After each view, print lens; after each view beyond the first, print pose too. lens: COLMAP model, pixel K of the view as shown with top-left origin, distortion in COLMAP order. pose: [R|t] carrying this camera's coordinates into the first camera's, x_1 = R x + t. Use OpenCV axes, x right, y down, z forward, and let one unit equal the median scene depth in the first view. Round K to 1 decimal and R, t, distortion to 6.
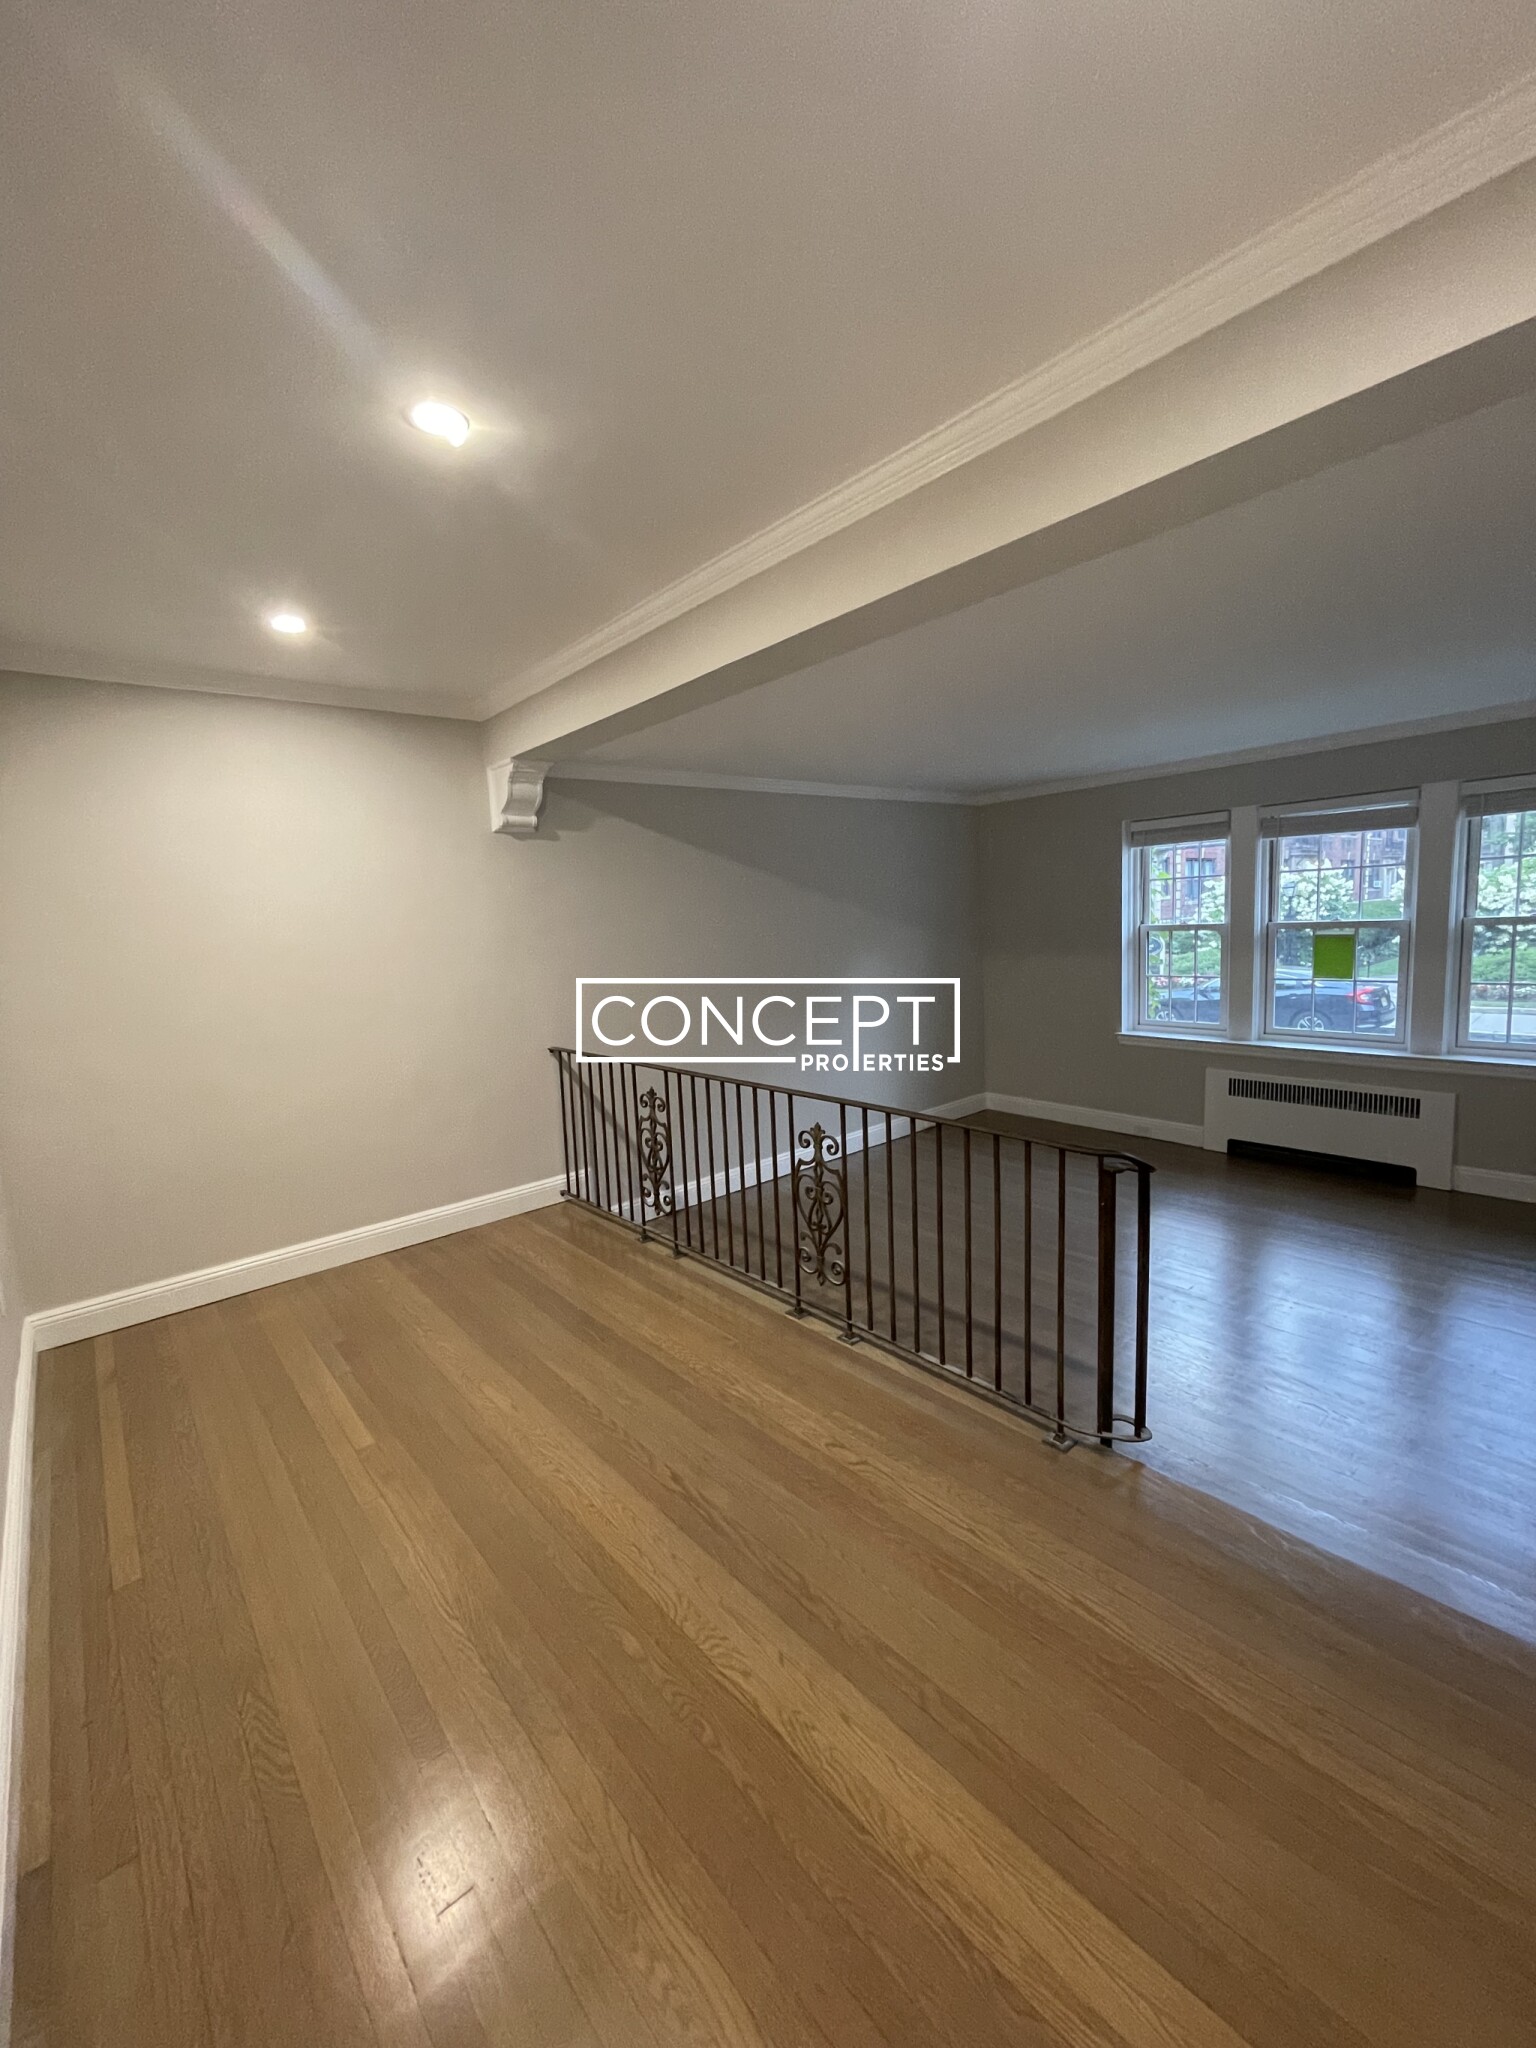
lens RADIAL K [[833.7, 0, 768.8], [0, 833.7, 1021.0], [0, 0, 1]] dist [-0.000467, 0.000338]
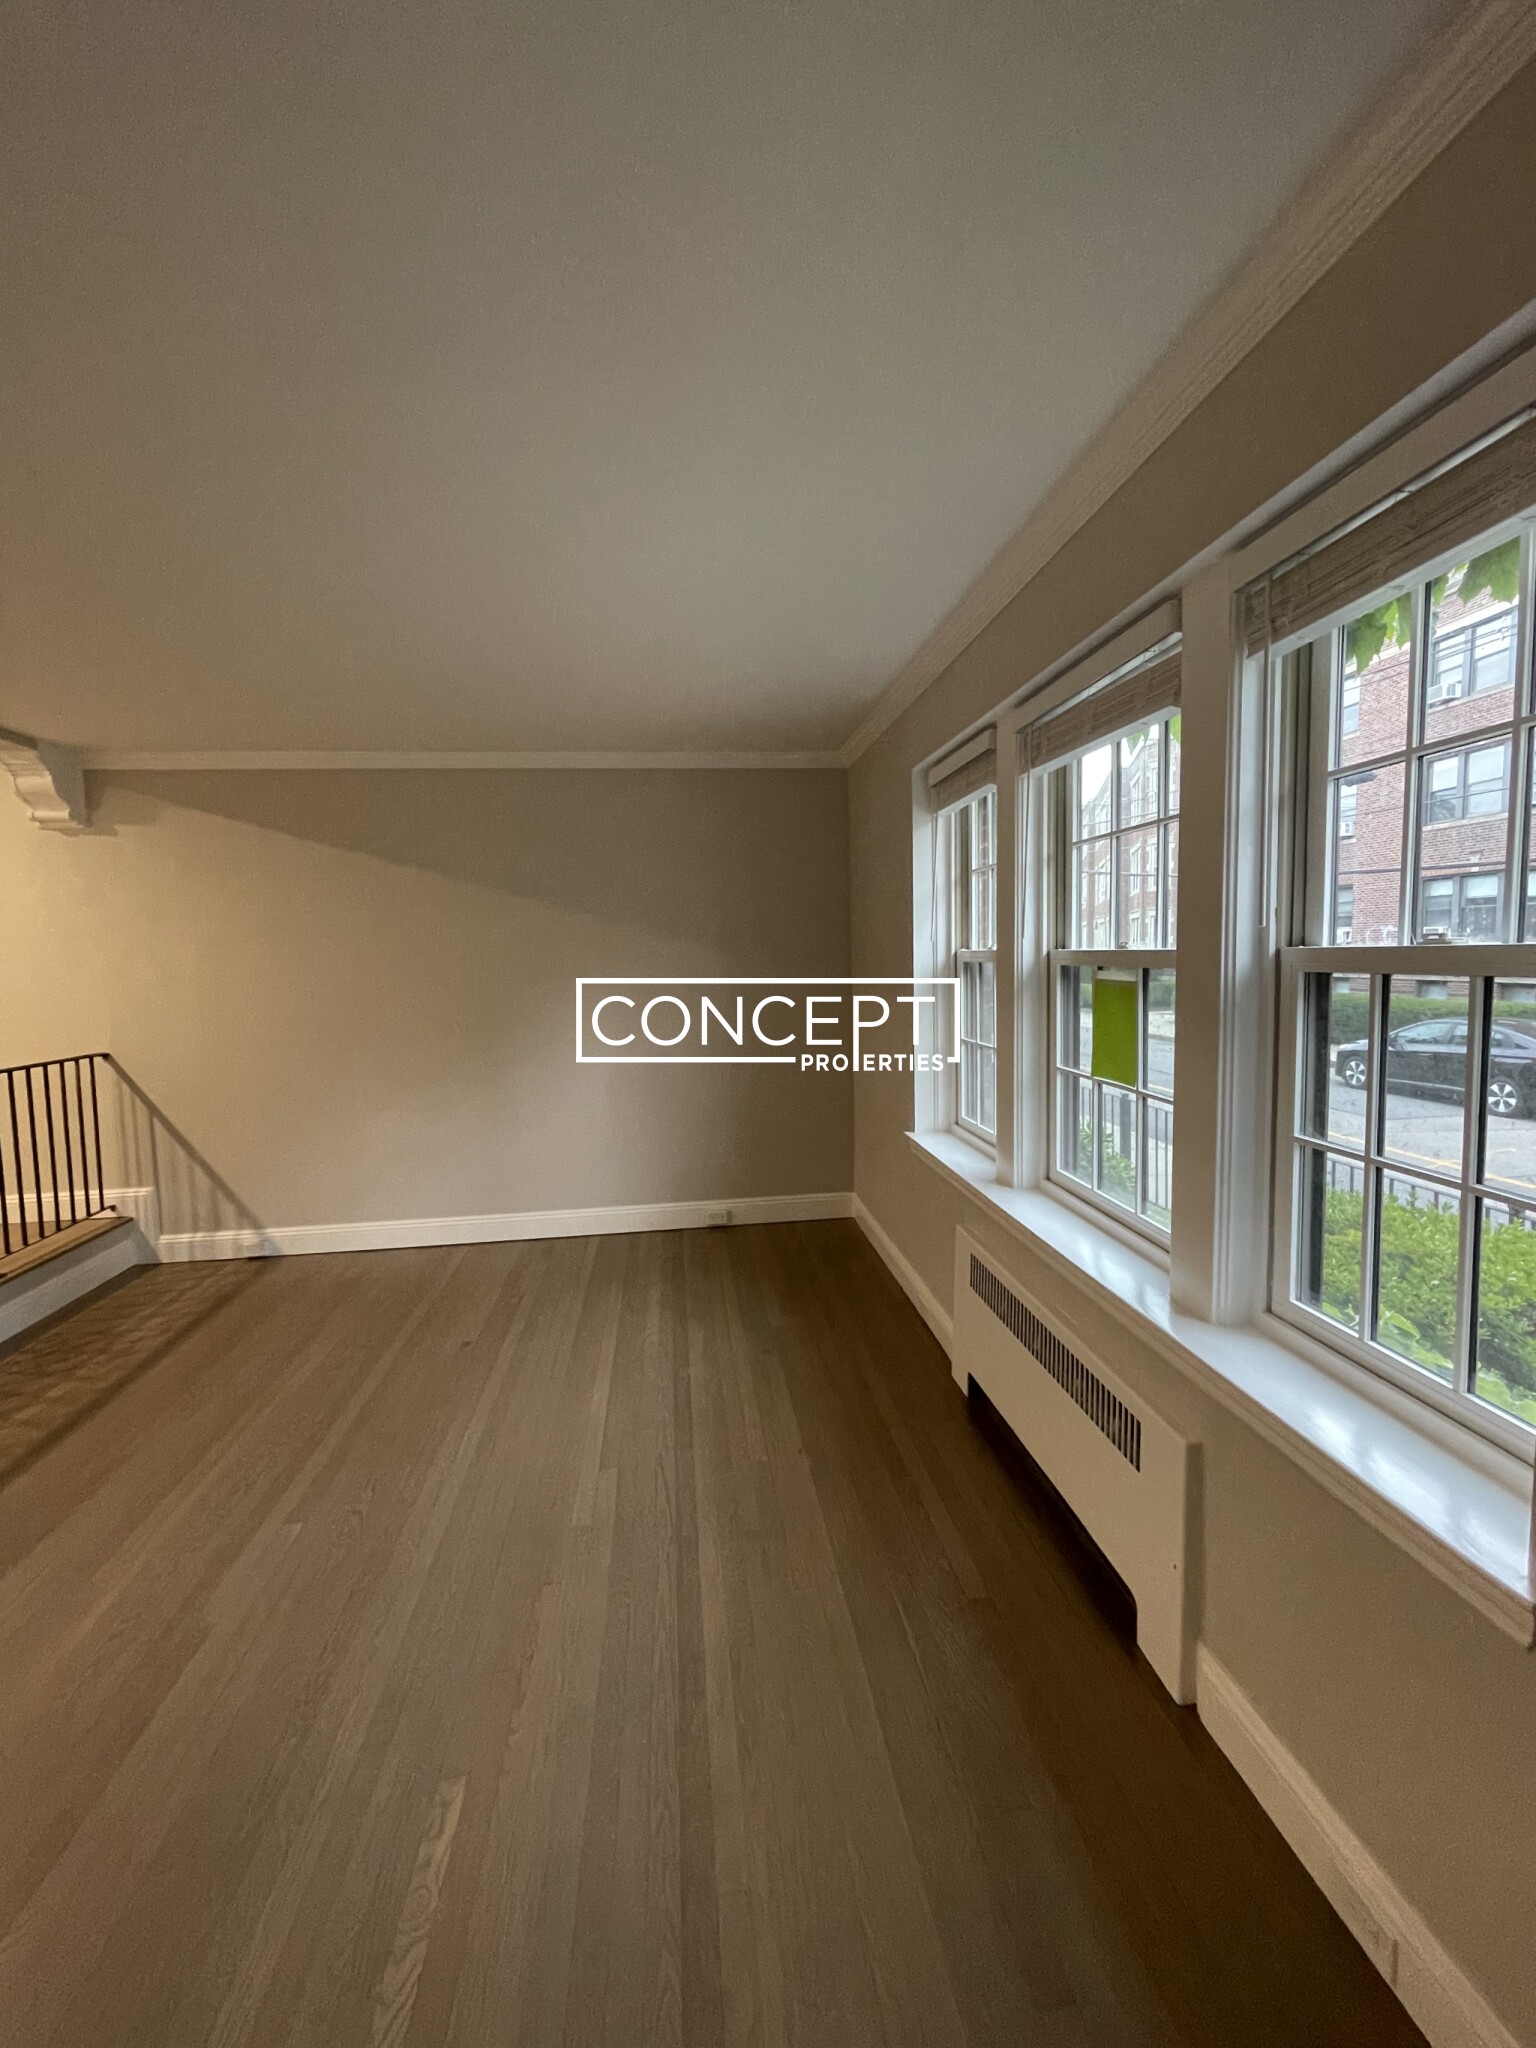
lens RADIAL K [[833.7, 0, 768.8], [0, 833.7, 1021.0], [0, 0, 1]] dist [-0.000467, 0.000338]
pose [[0.828943, 0.080020, -0.553579, 0.731986], [-0.089880, 0.995909, 0.009370, -0.066767], [0.552064, 0.041988, 0.832744, 0.510617]]
